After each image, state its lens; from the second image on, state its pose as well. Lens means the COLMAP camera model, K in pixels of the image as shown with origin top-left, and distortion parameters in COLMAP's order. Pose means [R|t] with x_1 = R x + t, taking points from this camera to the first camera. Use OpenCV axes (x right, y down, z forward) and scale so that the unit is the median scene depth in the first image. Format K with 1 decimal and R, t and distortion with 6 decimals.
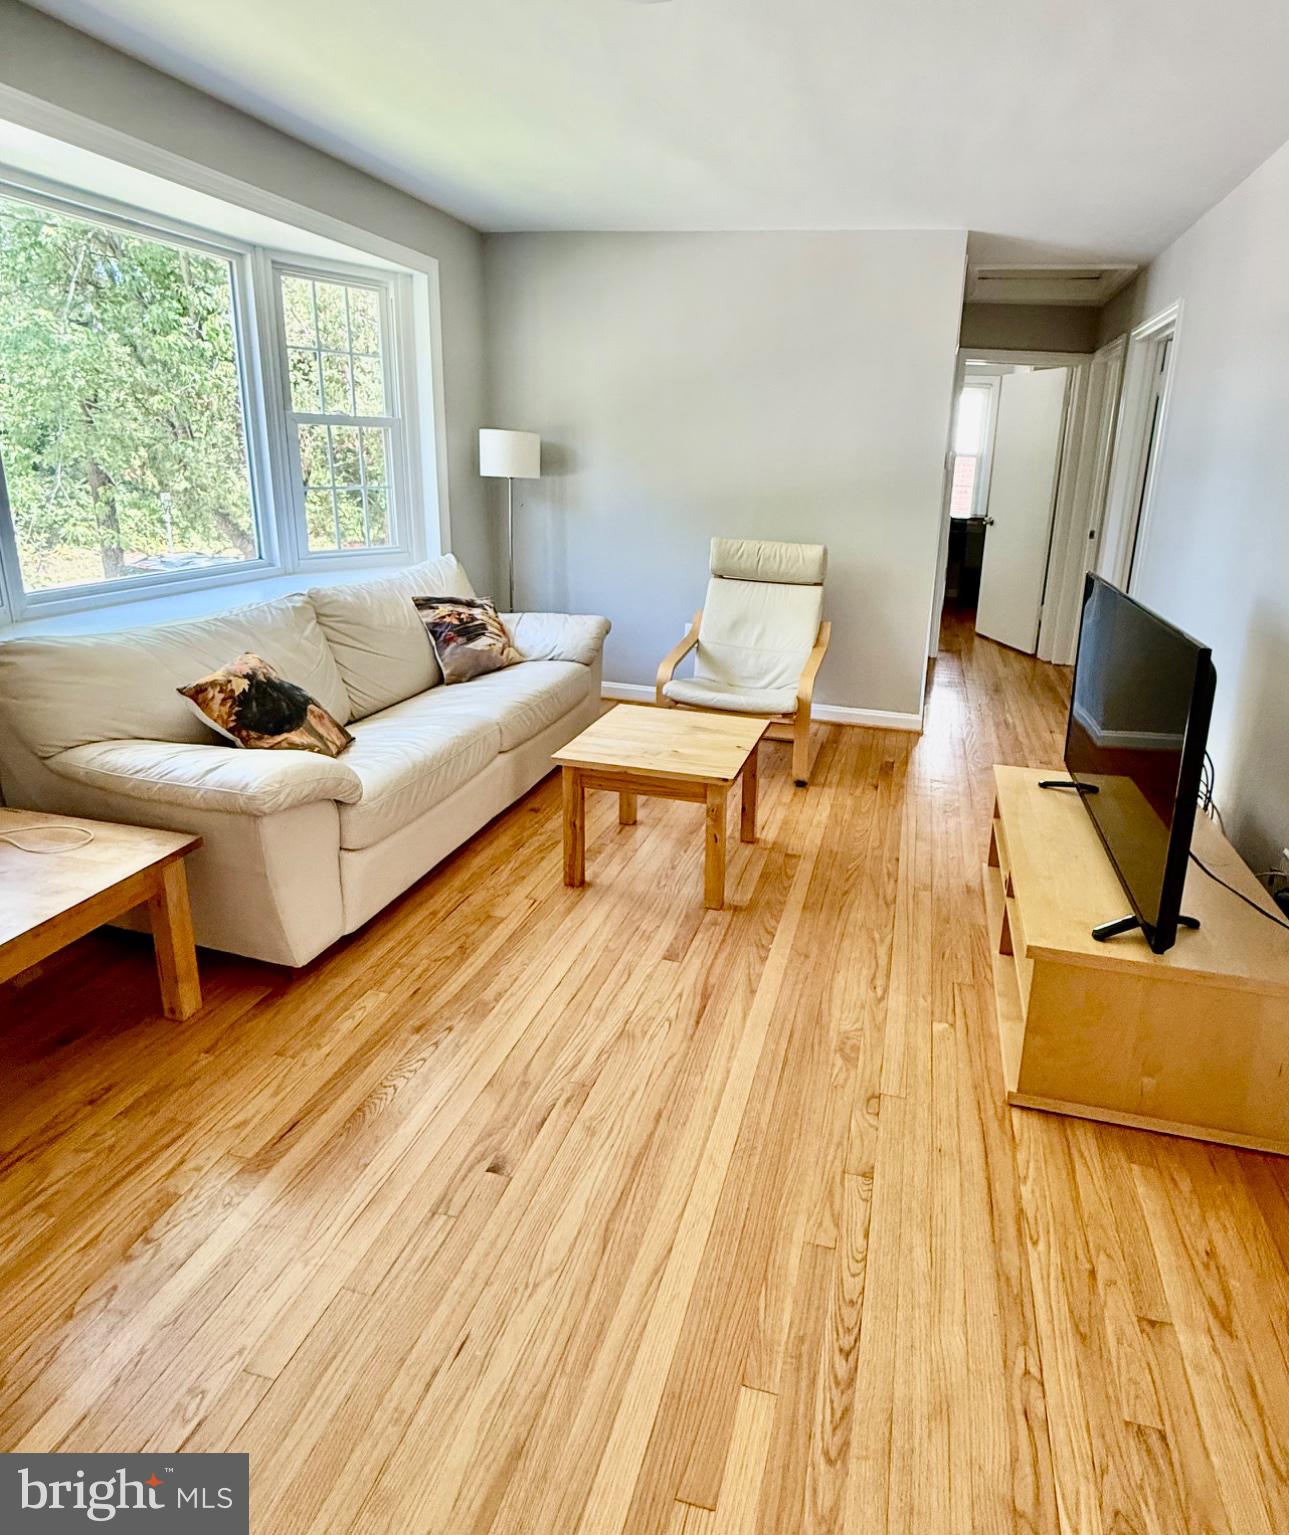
lens RADIAL K [[808.9, 0, 760.1], [0, 808.9, 647.1], [0, 0, 1]] dist [0.002955, -0.002459]
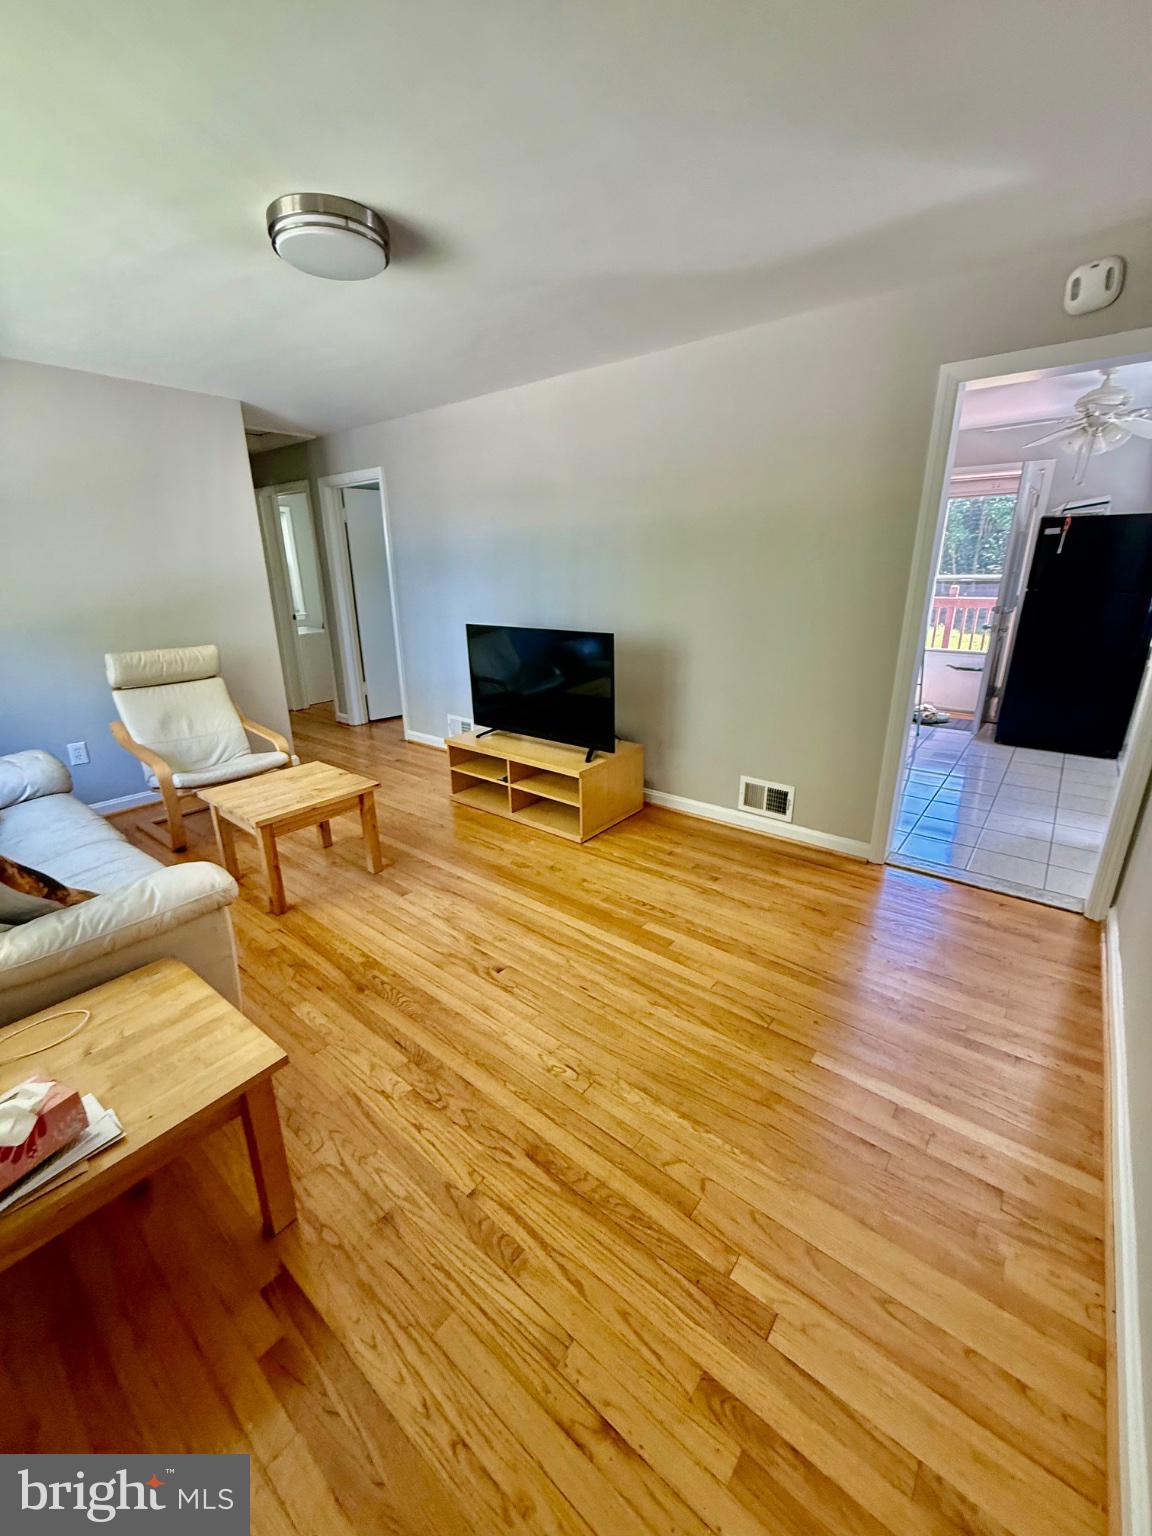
lens RADIAL K [[612.0, 0, 577.6], [0, 612.0, 771.5], [0, 0, 1]] dist [0.000426, 0.000236]
pose [[0.452020, -0.330958, 0.828339, -0.871224], [0.239761, 0.939527, 0.244547, -0.060678], [-0.859182, 0.088063, 0.504036, 0.063836]]
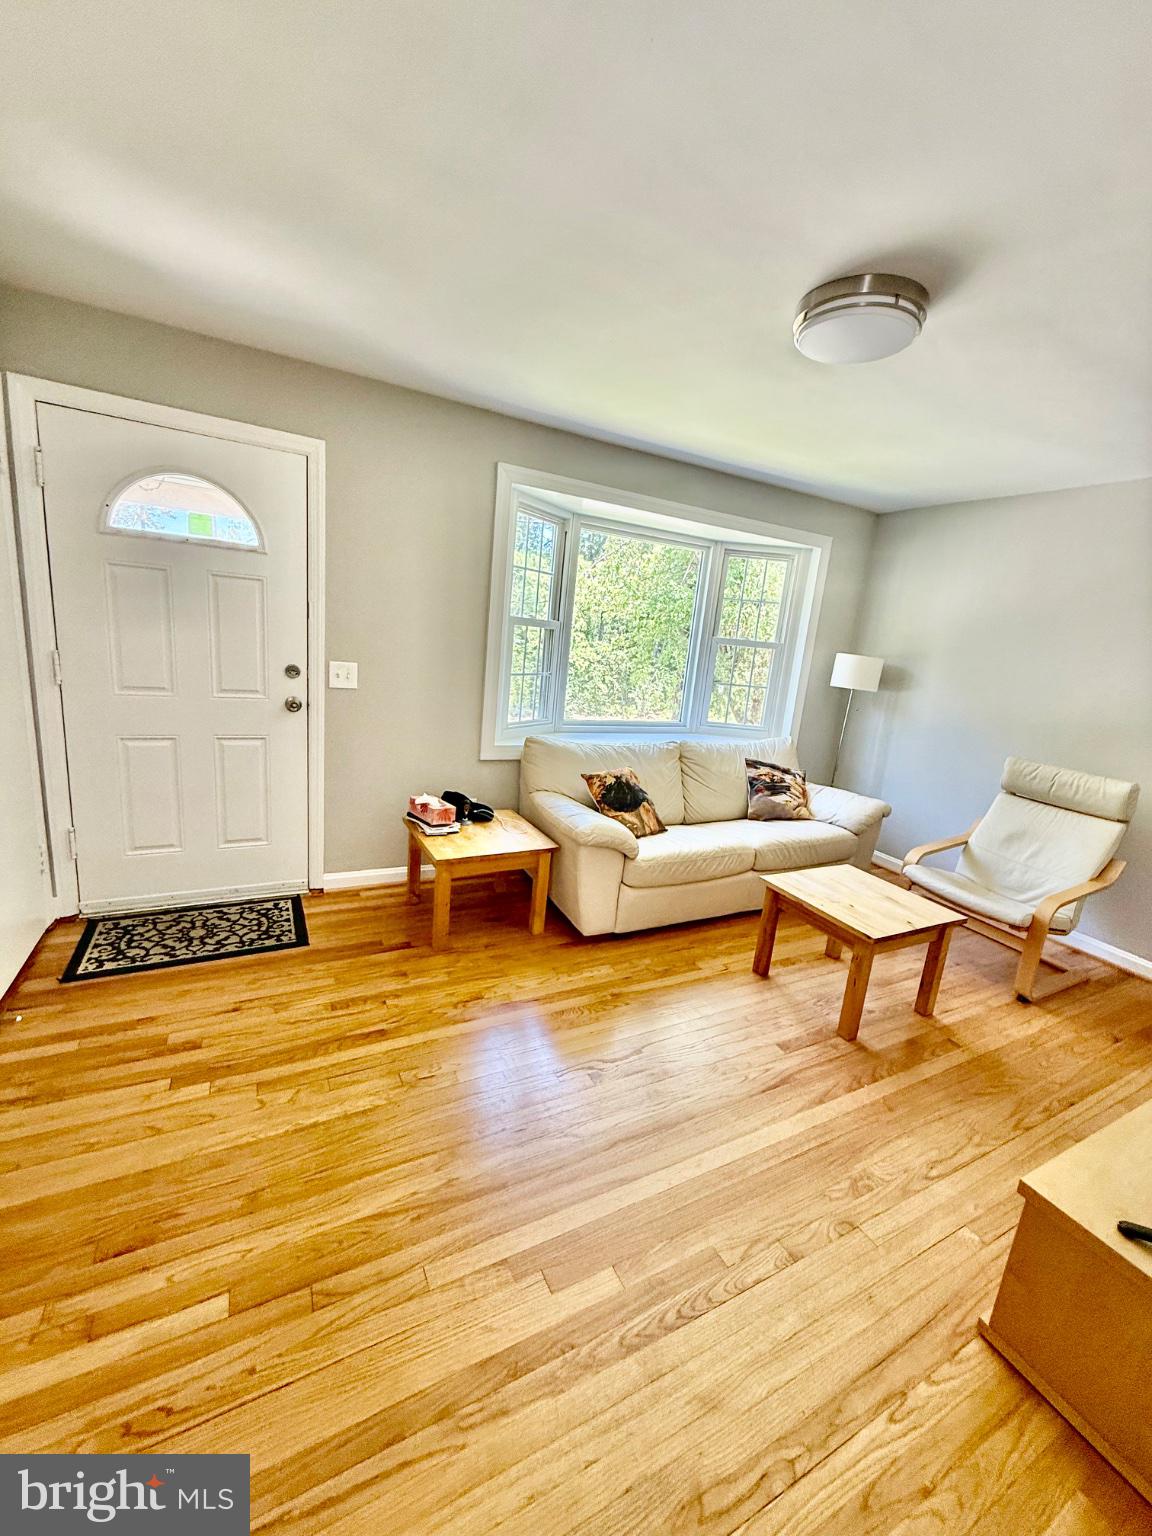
lens RADIAL K [[612.0, 0, 573.3], [0, 612.0, 762.1], [0, 0, 1]] dist [0.000426, 0.000236]
pose [[0.629816, 0.177933, -0.756089, 0.340080], [-0.242903, 0.969706, 0.025868, -0.008692], [0.737787, 0.167364, 0.653957, 0.019664]]
